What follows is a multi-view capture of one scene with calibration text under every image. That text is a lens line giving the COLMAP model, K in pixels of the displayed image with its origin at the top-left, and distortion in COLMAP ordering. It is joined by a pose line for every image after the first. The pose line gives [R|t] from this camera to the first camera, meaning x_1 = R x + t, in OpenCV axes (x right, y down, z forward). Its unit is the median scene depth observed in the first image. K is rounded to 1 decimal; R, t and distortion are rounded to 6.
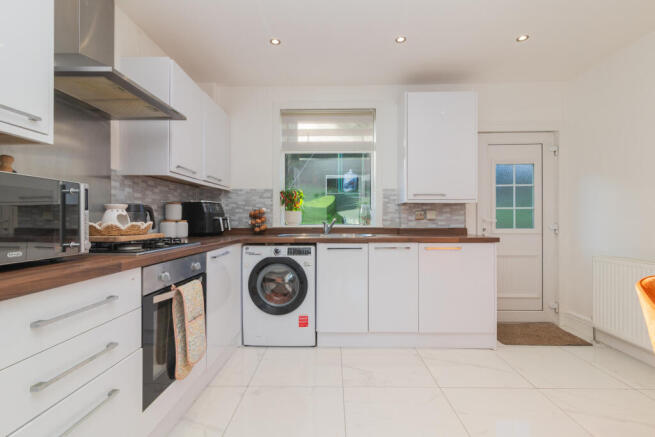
lens RADIAL K [[298.2, 0, 326.9], [0, 298.2, 220.4], [0, 0, 1]] dist [0.000733, -0.000390]
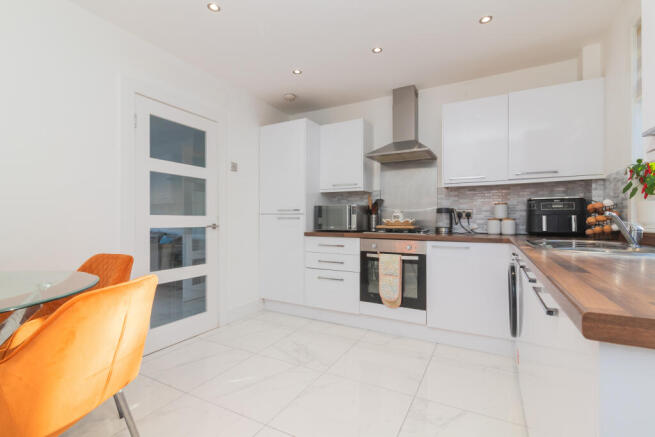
lens RADIAL K [[298.2, 0, 332.9], [0, 298.2, 217.0], [0, 0, 1]] dist [0.000733, -0.000390]
pose [[-0.434867, -0.005881, -0.900476, 0.667800], [-0.003877, 0.999982, -0.004659, 0.001139], [0.900487, 0.001465, -0.434881, 0.776552]]
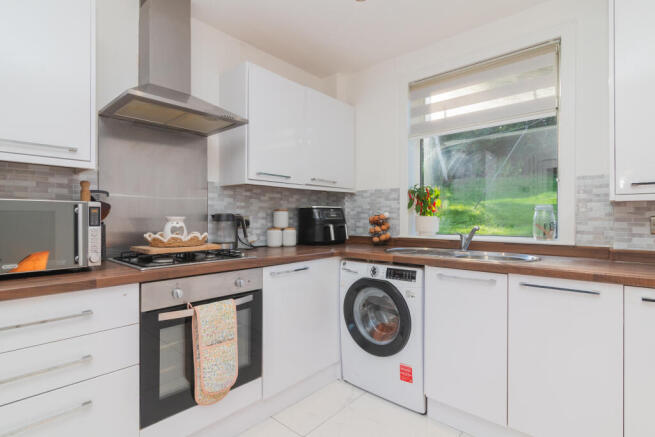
lens RADIAL K [[324.8, 0, 325.9], [0, 324.8, 219.2], [0, 0, 1]] dist [0.001469, 0.000000]
pose [[0.764760, 0.003320, -0.644307, 0.234240], [-0.003616, 0.999993, 0.000860, -0.025206], [0.644306, 0.001672, 0.764766, 0.243763]]
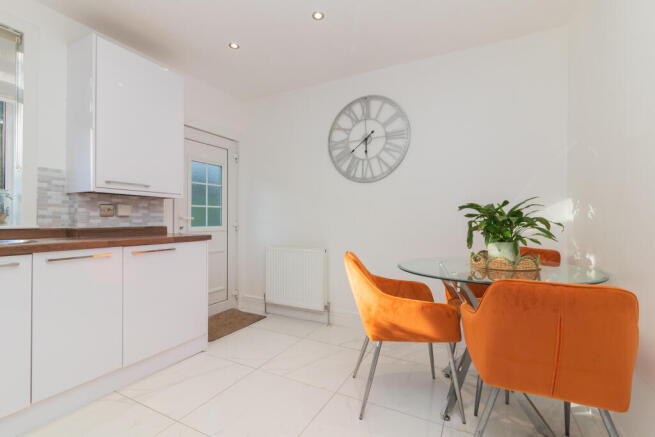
lens RADIAL K [[298.2, 0, 331.7], [0, 298.2, 218.9], [0, 0, 1]] dist [0.000733, -0.000390]
pose [[0.435351, 0.004580, 0.900249, -0.114751], [0.002093, 0.999979, -0.006099, 0.010189], [-0.900258, 0.004540, 0.435333, 0.175800]]
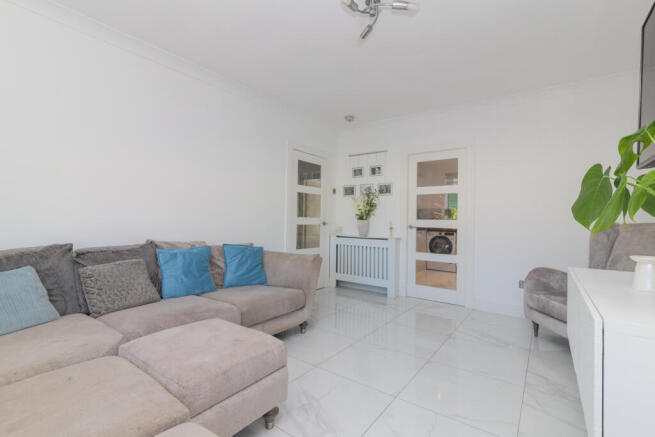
lens RADIAL K [[298.2, 0, 327.0], [0, 298.2, 220.1], [0, 0, 1]] dist [0.000733, -0.000390]
pose [[0.824663, 0.004599, -0.565606, 0.427130], [-0.008552, 0.999954, -0.004337, 0.002032], [0.565560, 0.008414, 0.824664, -1.494992]]
